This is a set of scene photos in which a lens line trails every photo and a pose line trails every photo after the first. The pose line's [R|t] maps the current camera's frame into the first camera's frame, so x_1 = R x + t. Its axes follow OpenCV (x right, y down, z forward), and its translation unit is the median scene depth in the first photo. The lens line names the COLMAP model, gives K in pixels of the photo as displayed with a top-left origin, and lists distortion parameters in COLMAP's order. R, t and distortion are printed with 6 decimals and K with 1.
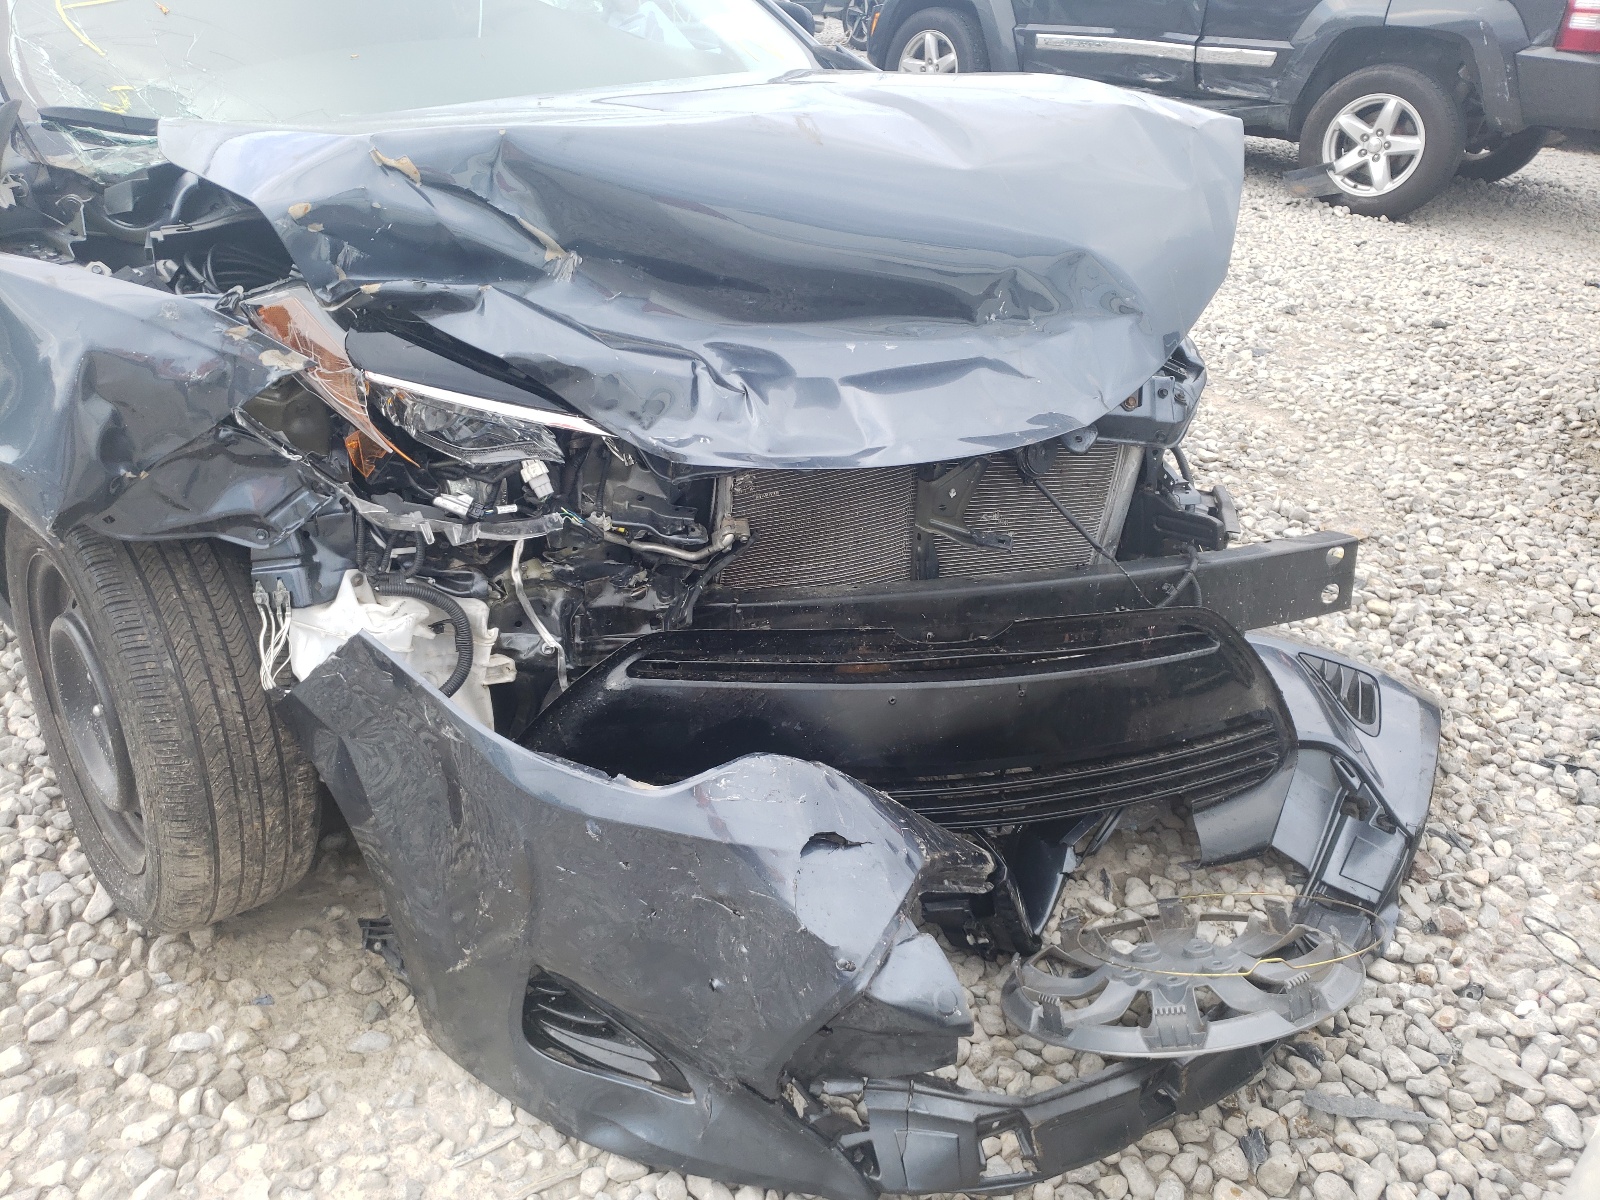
lens RADIAL K [[1238.3, 0, 800.0], [0, 1238.3, 600.0], [0, 0, 1]] dist [0.020379, 0.010156]
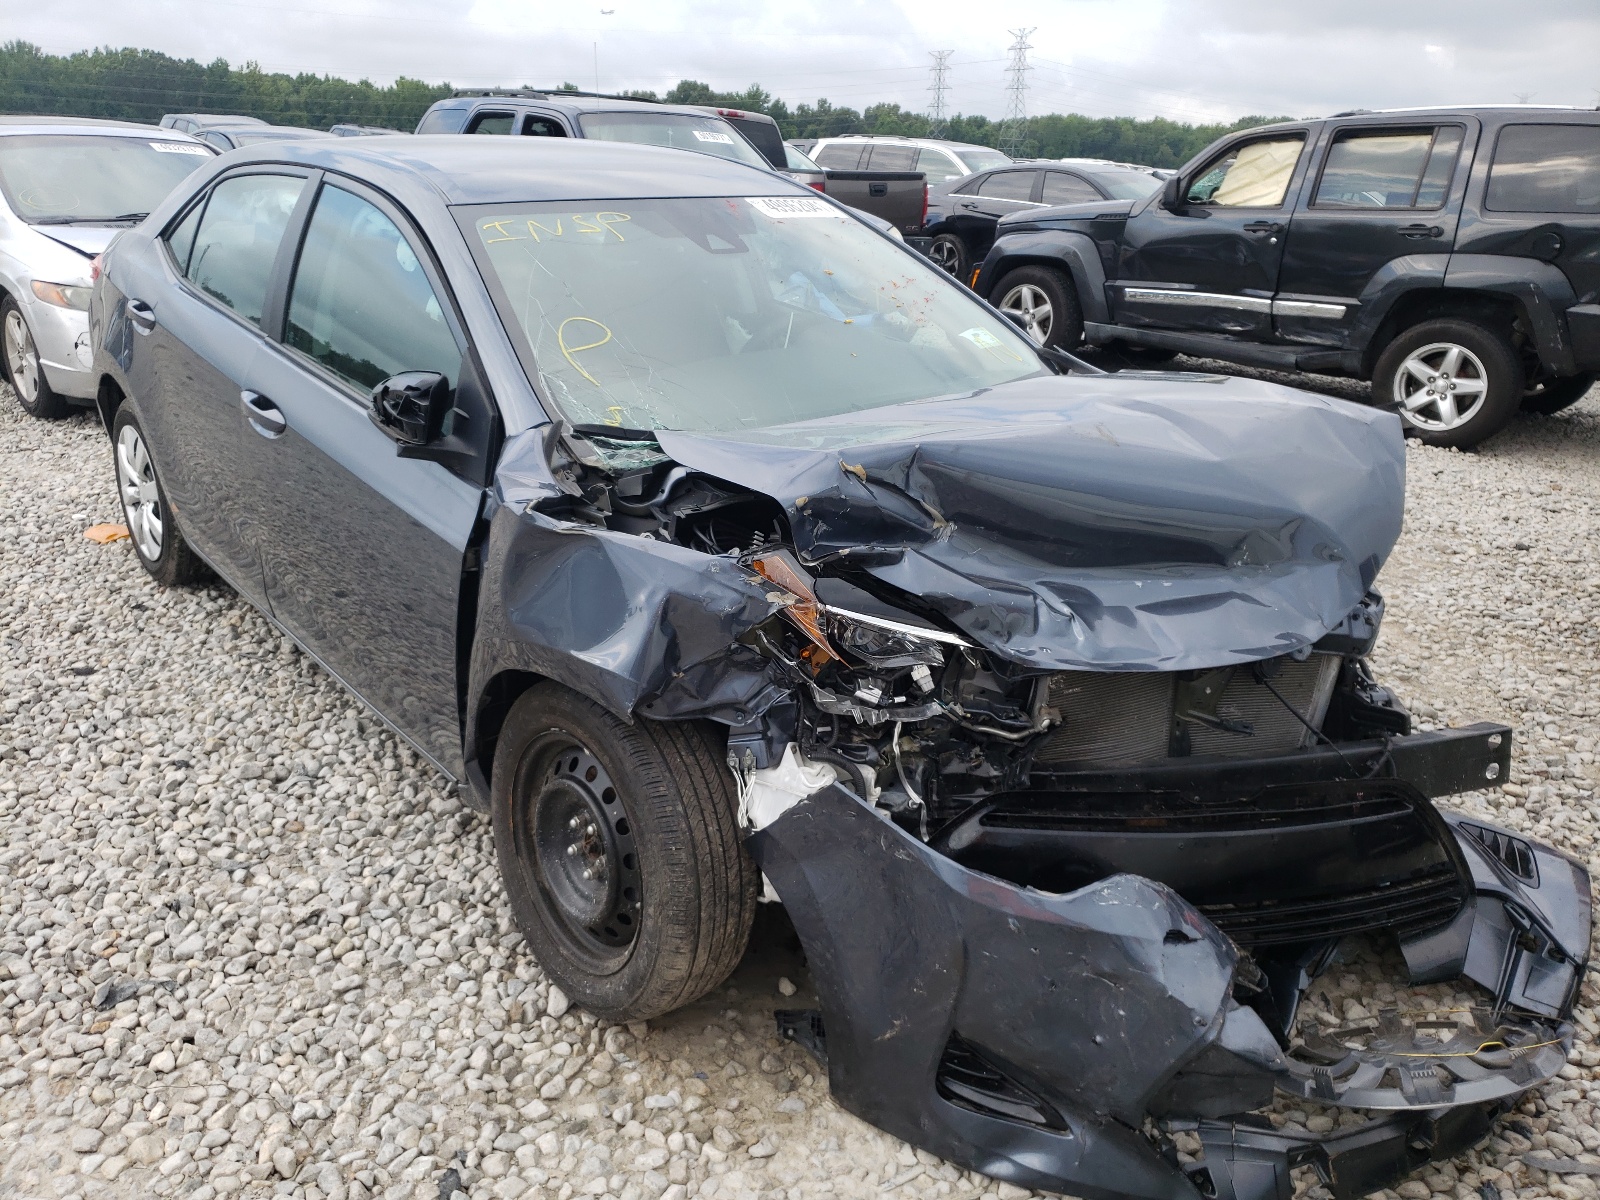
lens RADIAL K [[1277.4, 0, 800.0], [0, 1277.4, 600.0], [0, 0, 1]] dist [0.044667, -0.007010]
pose [[0.999772, 0.001412, -0.021320, -0.297385], [-0.004813, 0.987056, -0.160302, 0.044088], [0.020818, 0.160368, 0.986838, -0.413672]]
